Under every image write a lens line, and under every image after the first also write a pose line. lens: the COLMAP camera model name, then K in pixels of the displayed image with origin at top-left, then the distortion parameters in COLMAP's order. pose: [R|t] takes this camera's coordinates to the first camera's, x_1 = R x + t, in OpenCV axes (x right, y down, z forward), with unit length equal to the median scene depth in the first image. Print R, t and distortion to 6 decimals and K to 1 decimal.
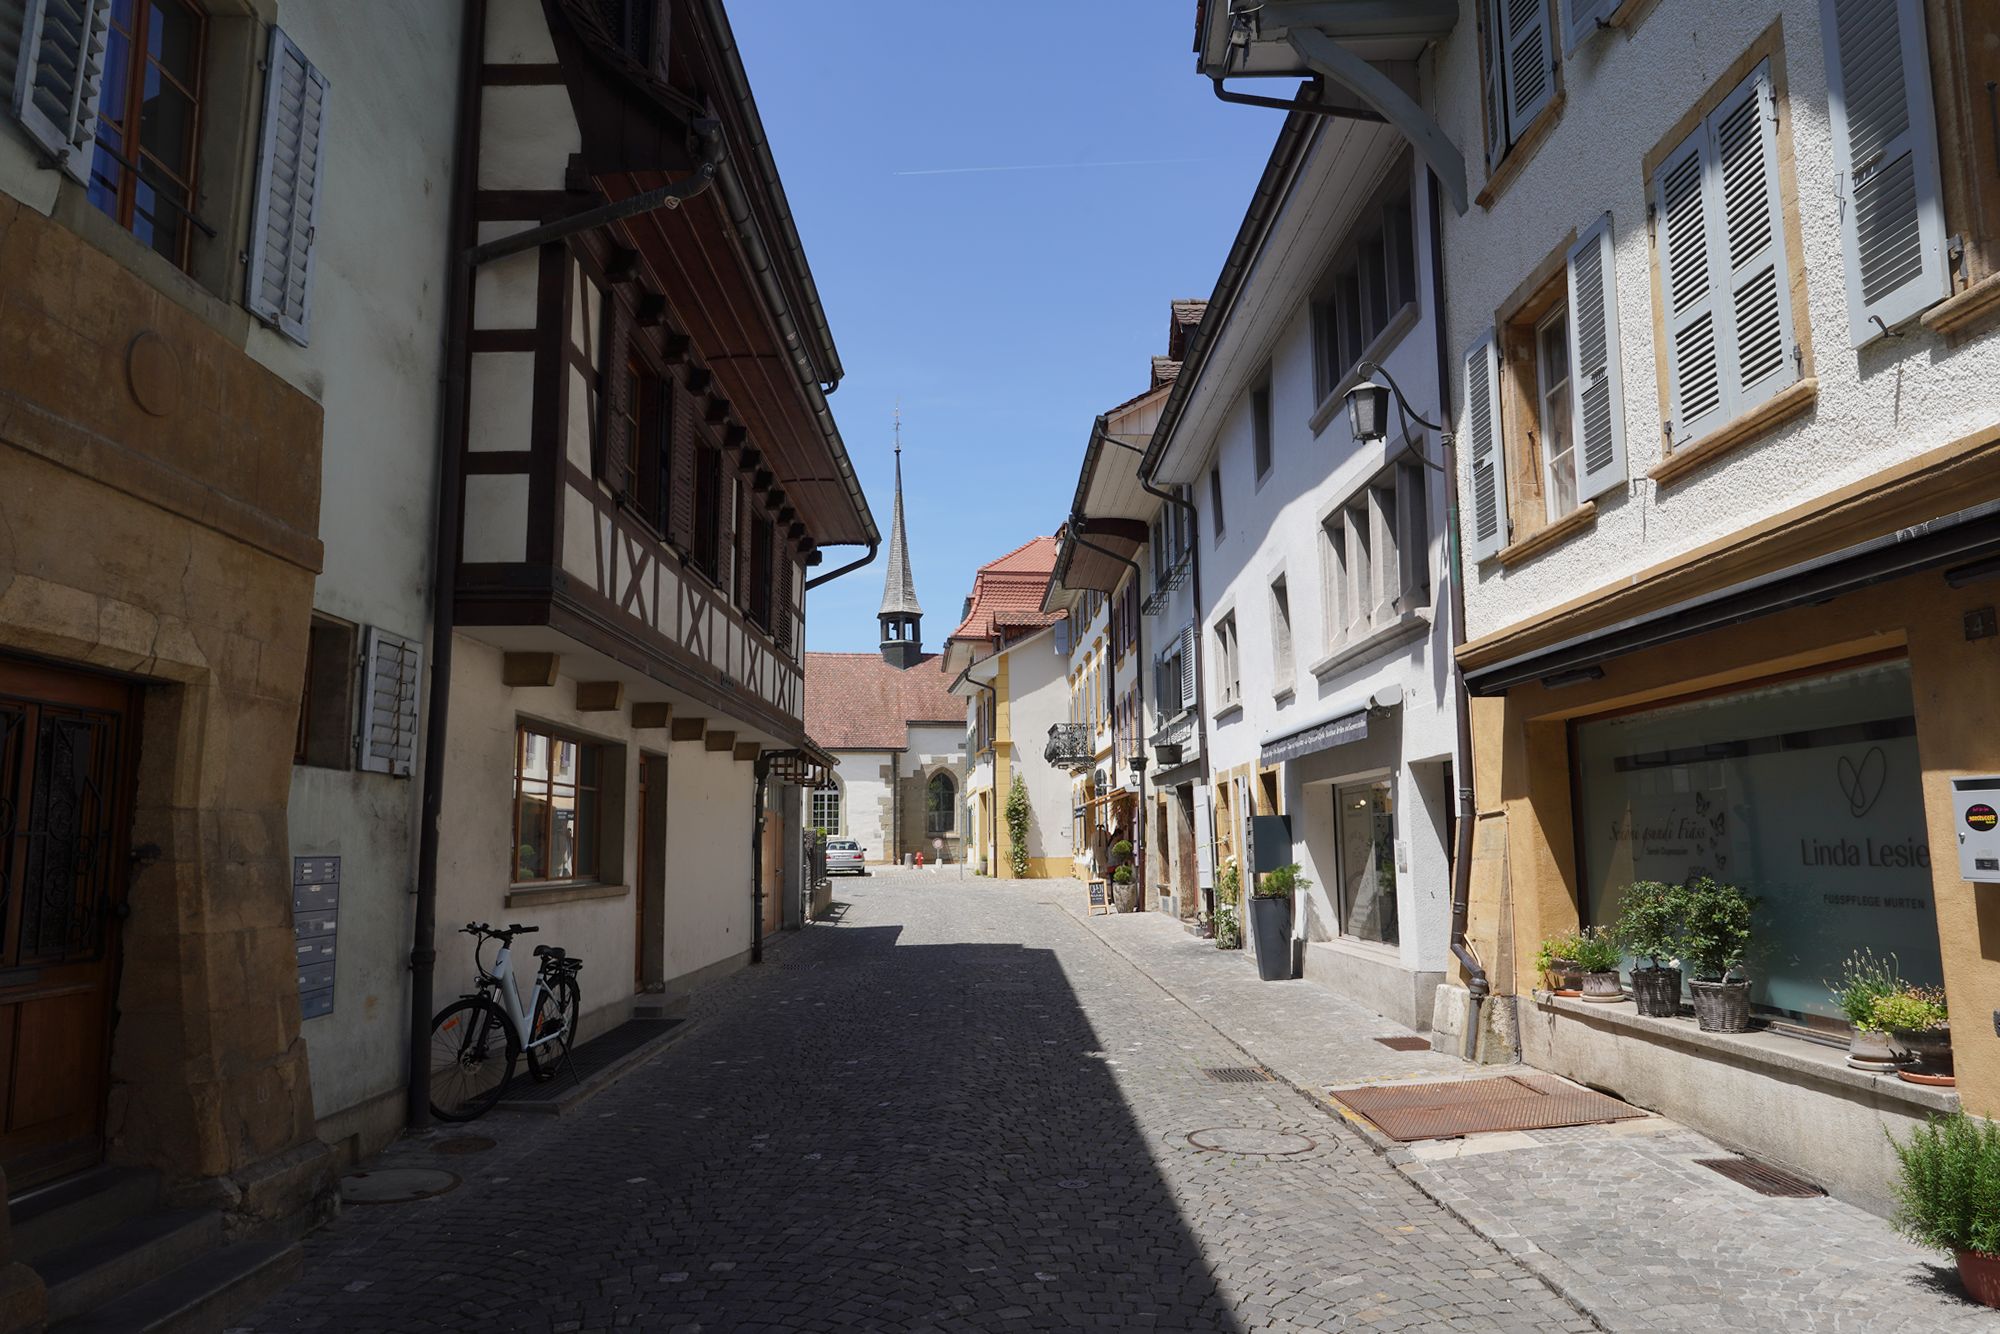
lens RADIAL K [[1328.4, 0, 1058.8], [0, 1328.4, 654.7], [0, 0, 1]] dist [-0.021514, 0.027686]
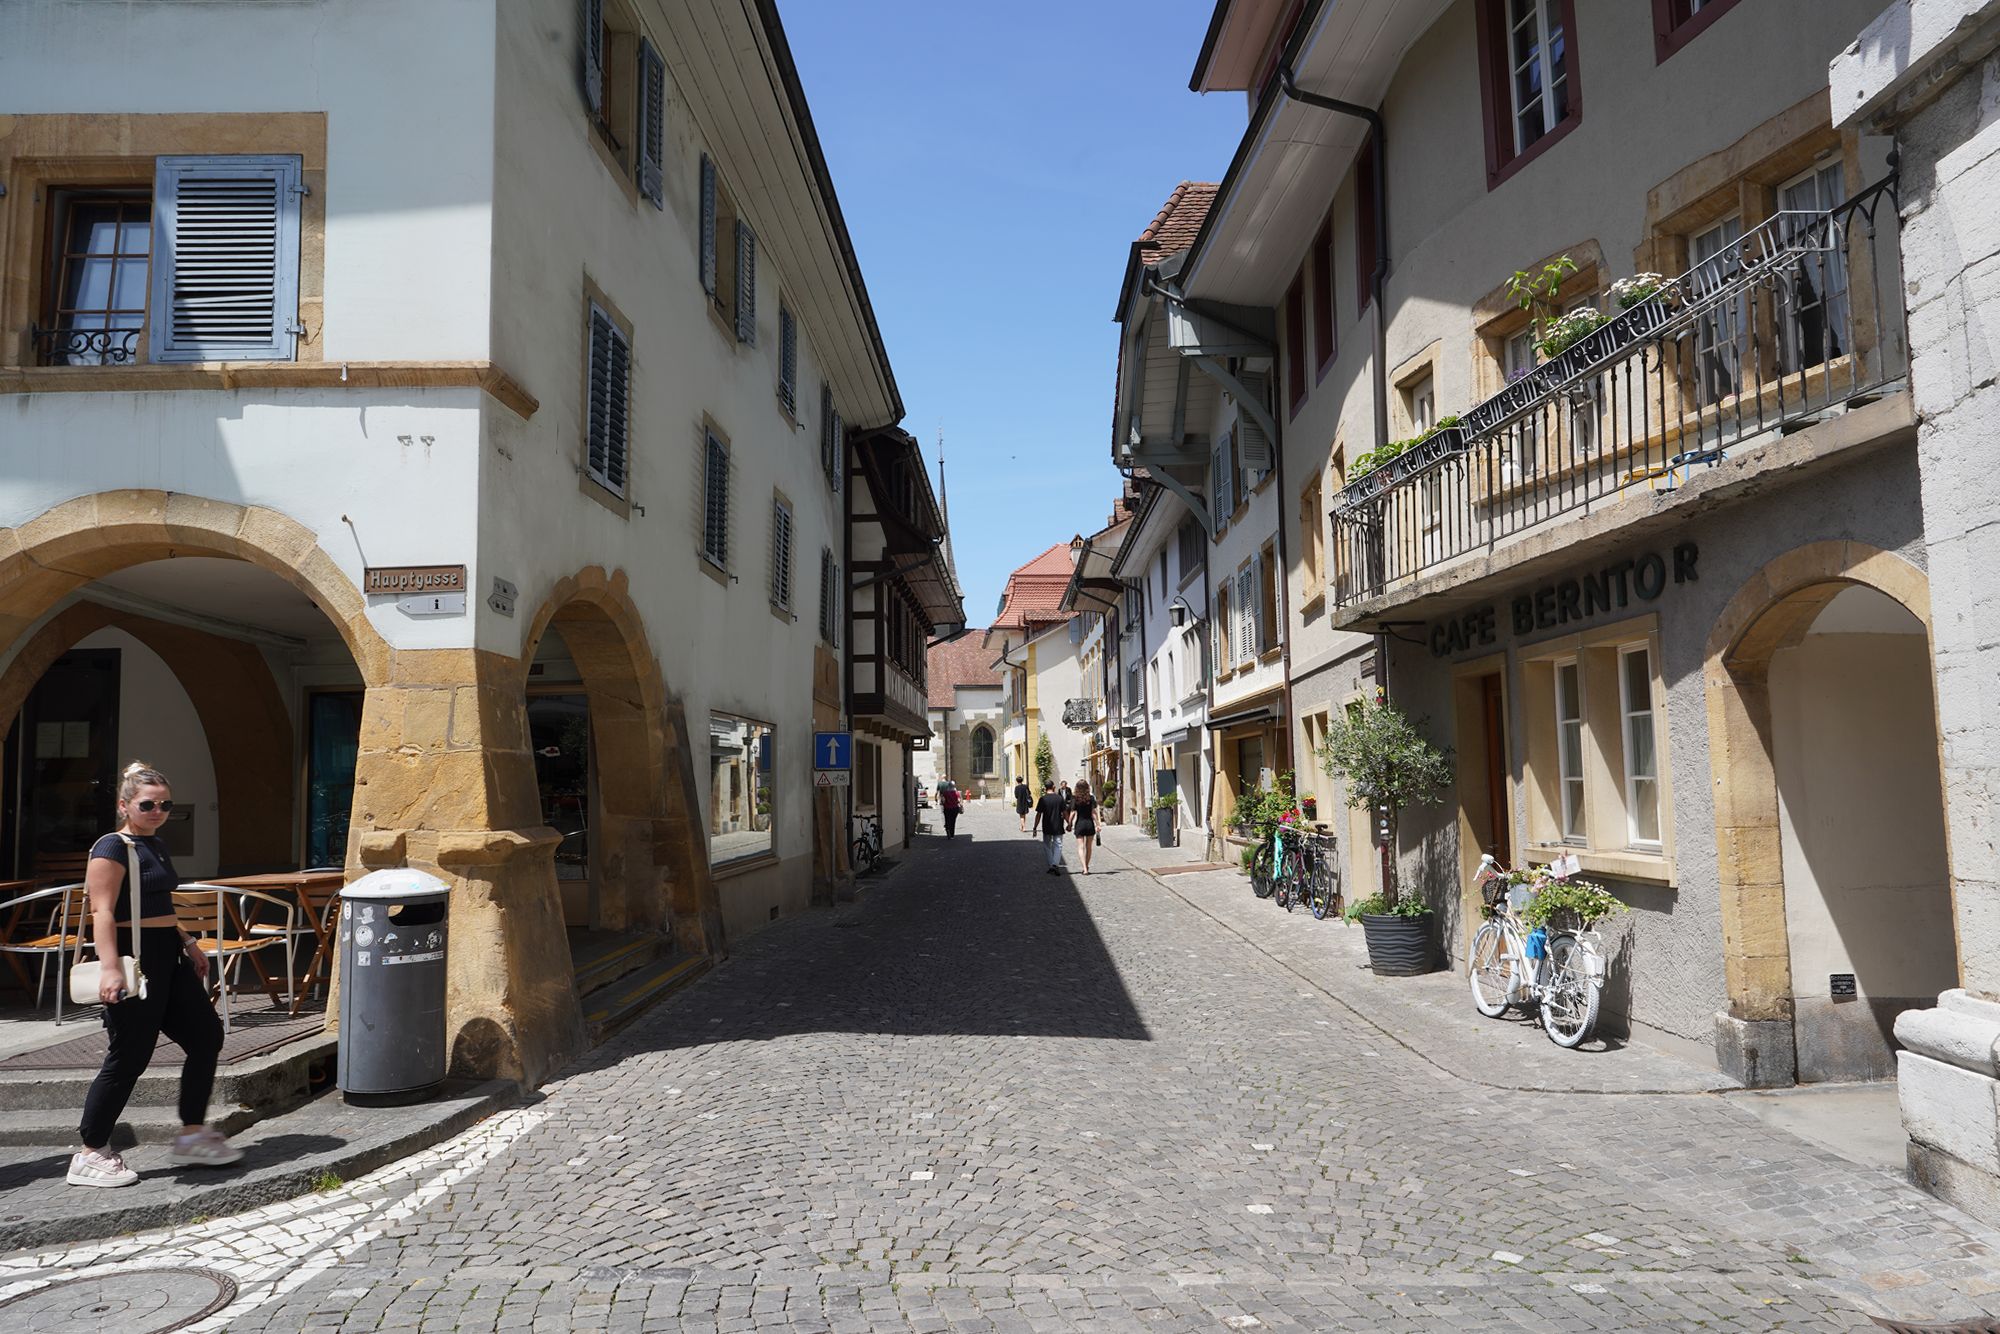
lens RADIAL K [[1328.4, 0, 1064.3], [0, 1328.4, 655.6], [0, 0, 1]] dist [-0.021514, 0.027686]
pose [[0.999827, -0.010924, -0.015069, 0.011828], [0.011623, 0.998821, 0.047124, -0.051373], [0.014537, -0.047291, 0.998775, -0.349164]]
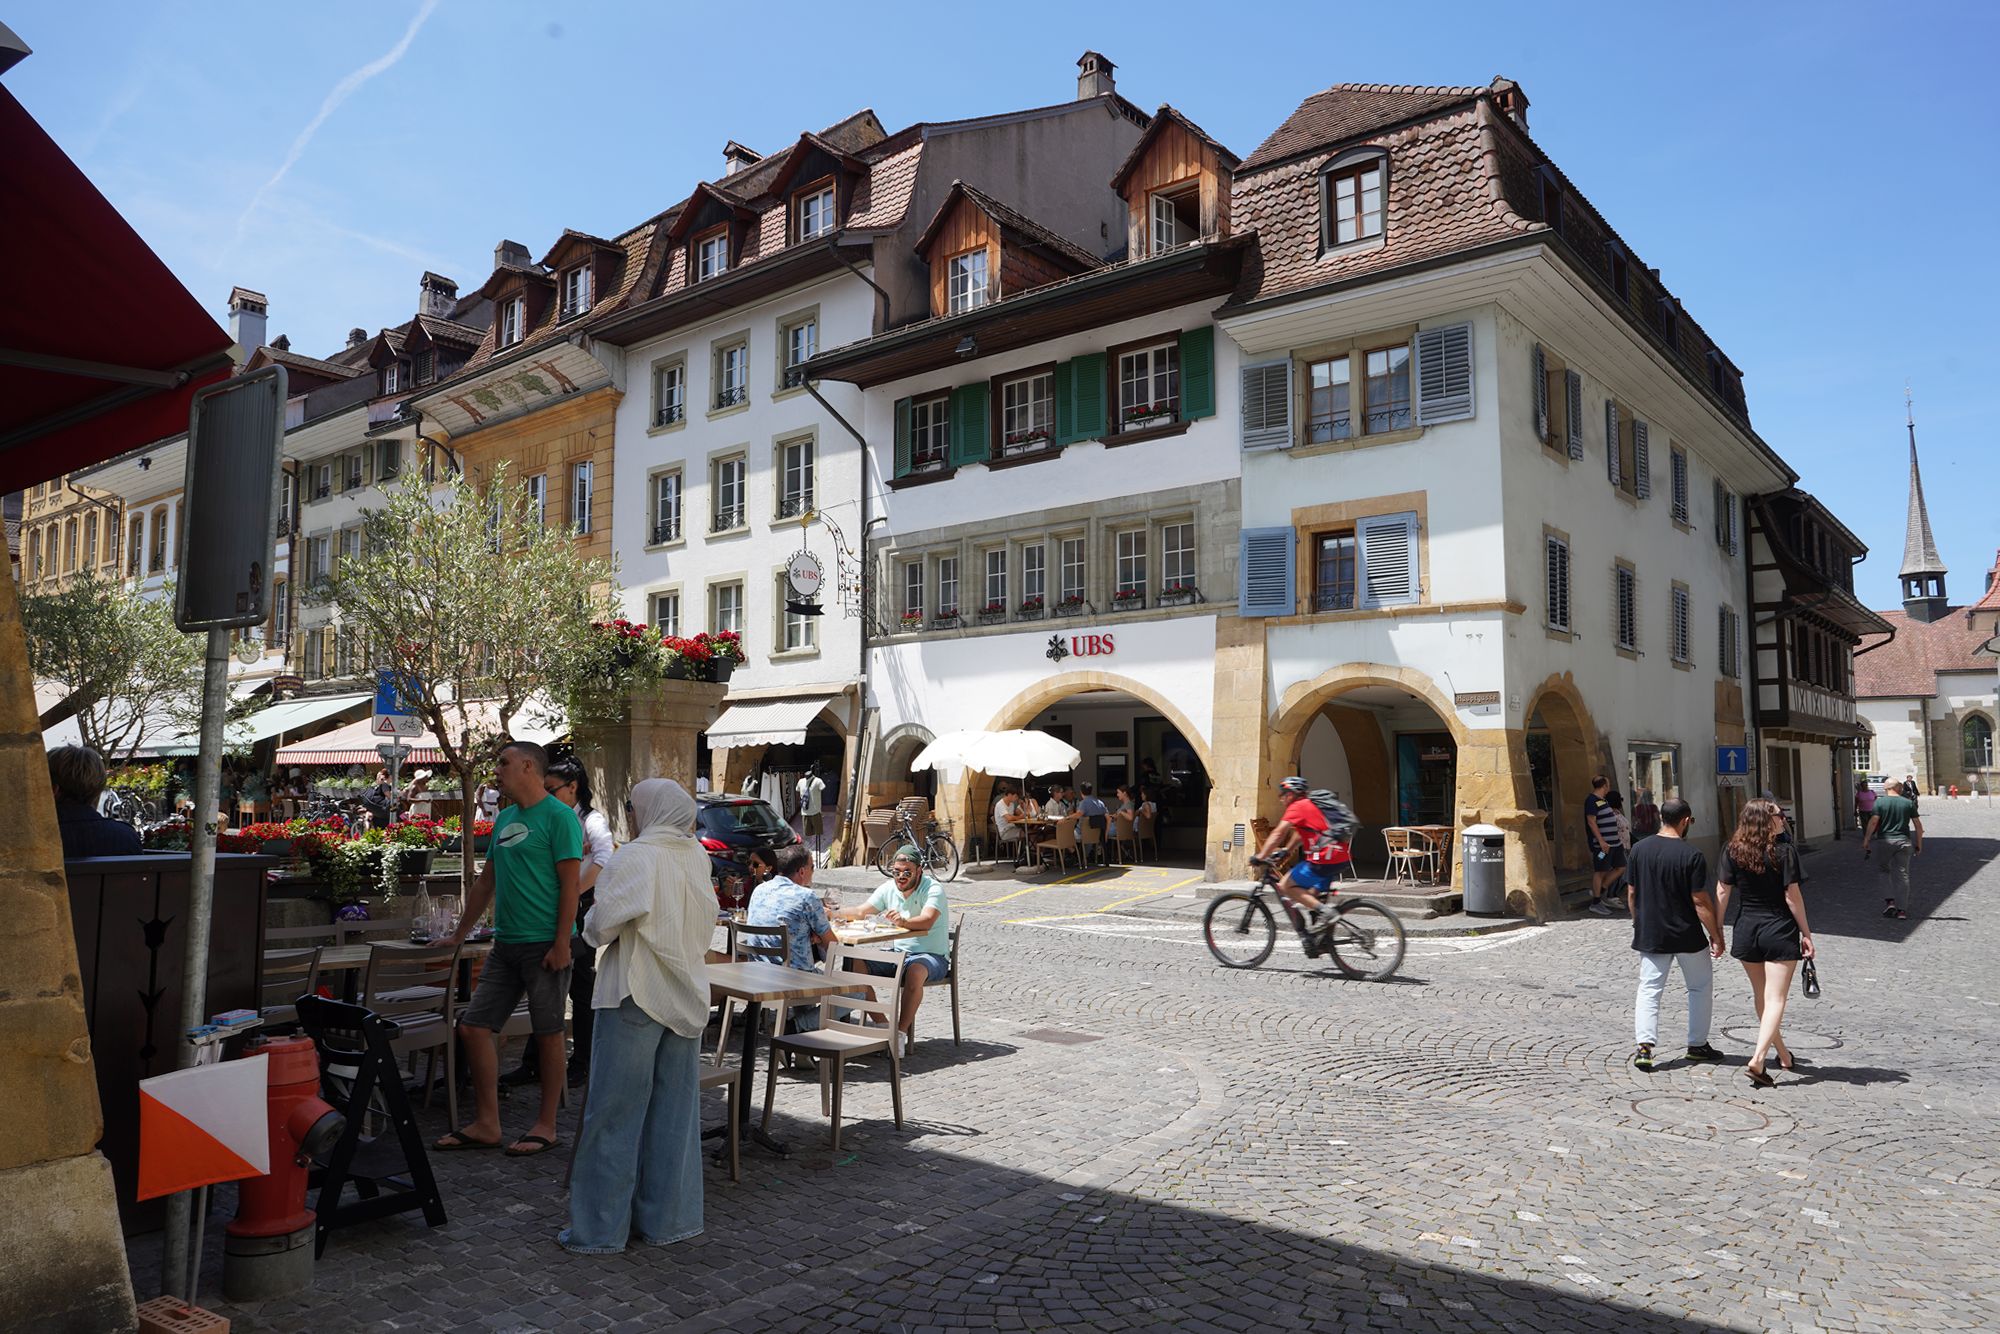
lens RADIAL K [[1328.4, 0, 995.6], [0, 1328.4, 677.1], [0, 0, 1]] dist [-0.021514, 0.027686]
pose [[0.737823, -0.039022, -0.673865, 0.082149], [0.088150, 0.995348, 0.038878, -0.087412], [0.669213, -0.088087, 0.737831, -0.555923]]
